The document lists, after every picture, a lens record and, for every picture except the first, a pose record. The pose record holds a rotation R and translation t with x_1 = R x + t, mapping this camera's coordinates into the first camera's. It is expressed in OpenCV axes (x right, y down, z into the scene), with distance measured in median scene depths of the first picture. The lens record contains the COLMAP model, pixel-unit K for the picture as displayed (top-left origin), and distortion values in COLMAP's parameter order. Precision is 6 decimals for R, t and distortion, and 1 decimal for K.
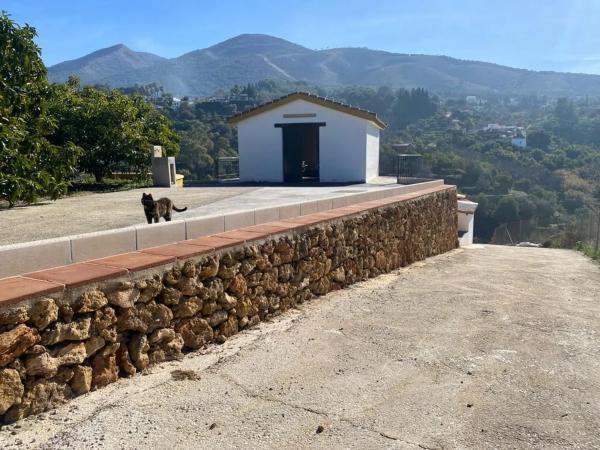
lens RADIAL K [[462.9, 0, 300.0], [0, 462.9, 225.0], [0, 0, 1]] dist [0.026341, 0.000143]
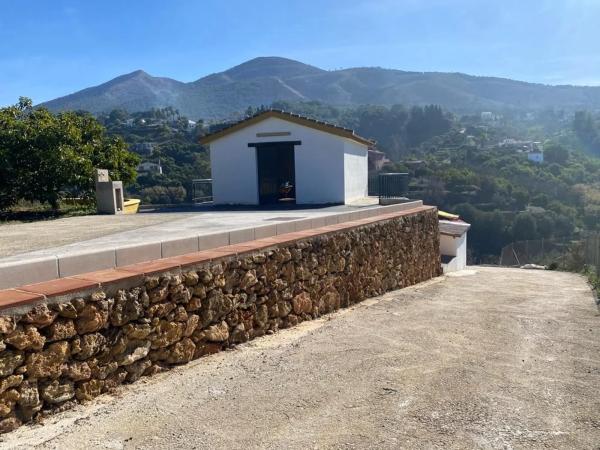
lens RADIAL K [[461.5, 0, 300.0], [0, 461.5, 225.0], [0, 0, 1]] dist [0.036783, -0.007717]
pose [[0.999226, -0.014579, -0.036548, 0.082110], [0.013098, 0.999097, -0.040426, -0.012974], [0.037105, 0.039916, 0.998514, 0.070877]]
